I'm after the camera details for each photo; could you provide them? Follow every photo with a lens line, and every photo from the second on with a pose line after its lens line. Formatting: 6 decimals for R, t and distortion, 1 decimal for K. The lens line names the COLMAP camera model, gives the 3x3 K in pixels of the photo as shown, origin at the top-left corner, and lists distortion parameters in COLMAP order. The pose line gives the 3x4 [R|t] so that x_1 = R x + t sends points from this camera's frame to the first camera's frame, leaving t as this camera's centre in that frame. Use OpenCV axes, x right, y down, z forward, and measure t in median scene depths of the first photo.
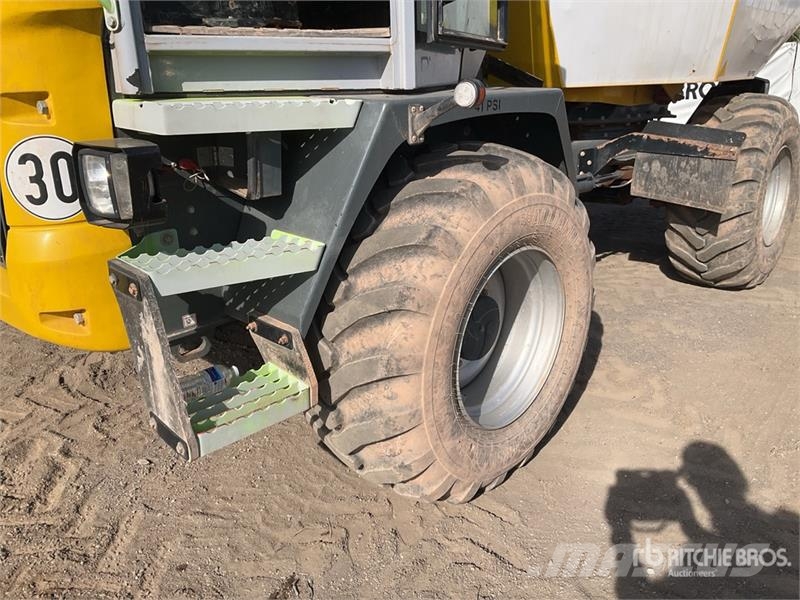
lens RADIAL K [[669.9, 0, 405.1], [0, 669.9, 301.0], [0, 0, 1]] dist [0.057732, -0.111113]
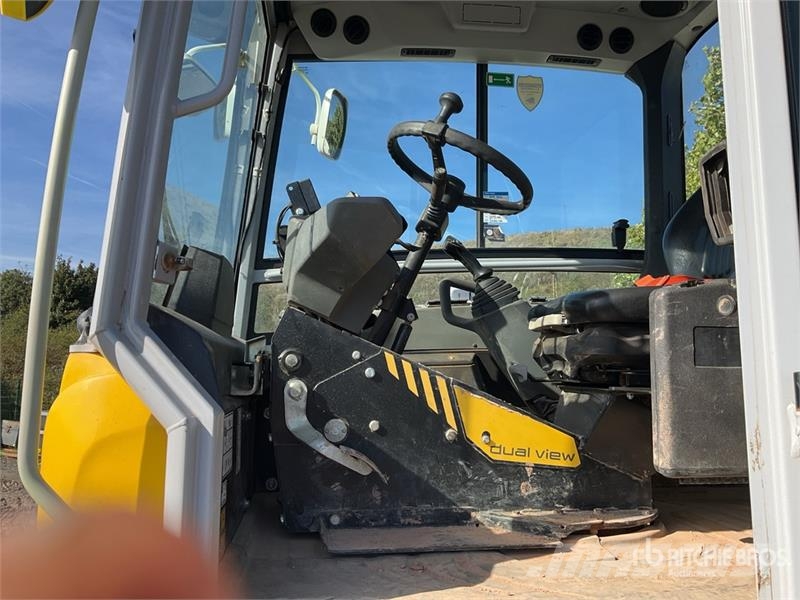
lens RADIAL K [[669.9, 0, 395.4], [0, 669.9, 298.3], [0, 0, 1]] dist [0.057732, -0.111113]
pose [[0.766743, -0.066579, -0.638492, 0.076514], [-0.224837, 0.903758, -0.364238, -0.403590], [0.601293, 0.422834, 0.677981, 0.497983]]
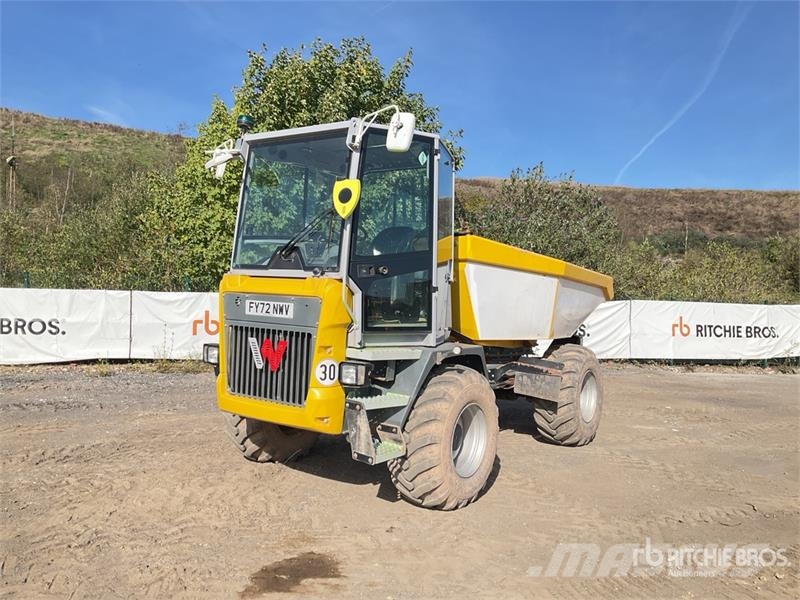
lens RADIAL K [[669.9, 0, 400.6], [0, 669.9, 296.1], [0, 0, 1]] dist [0.057732, -0.111113]
pose [[0.990771, 0.040547, 0.129343, -0.520428], [0.003558, 0.946103, -0.323845, 0.422117], [-0.135503, 0.321317, 0.937227, -1.776003]]
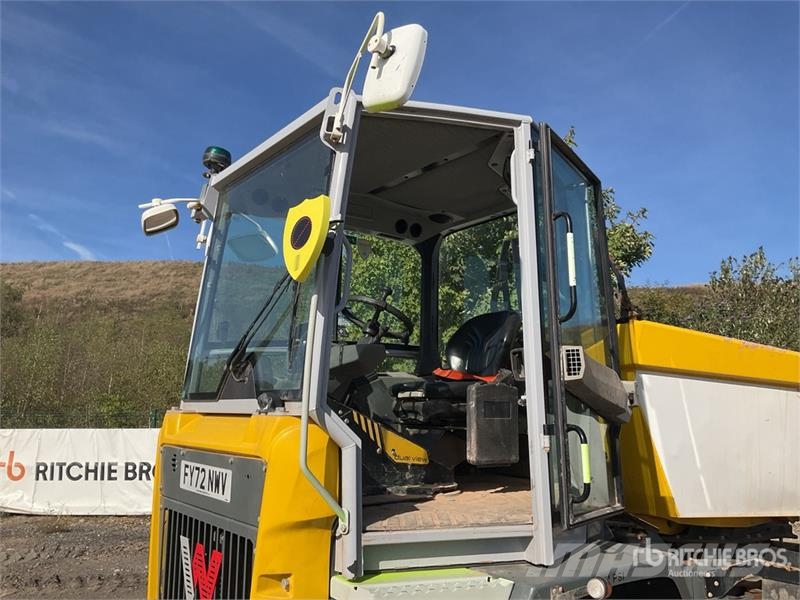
lens RADIAL K [[669.9, 0, 391.2], [0, 669.9, 287.4], [0, 0, 1]] dist [0.057732, -0.111113]
pose [[0.983602, -0.023912, -0.178760, -0.045451], [-0.068373, 0.867744, -0.492286, -0.121338], [0.166890, 0.496436, 0.851880, -0.389430]]
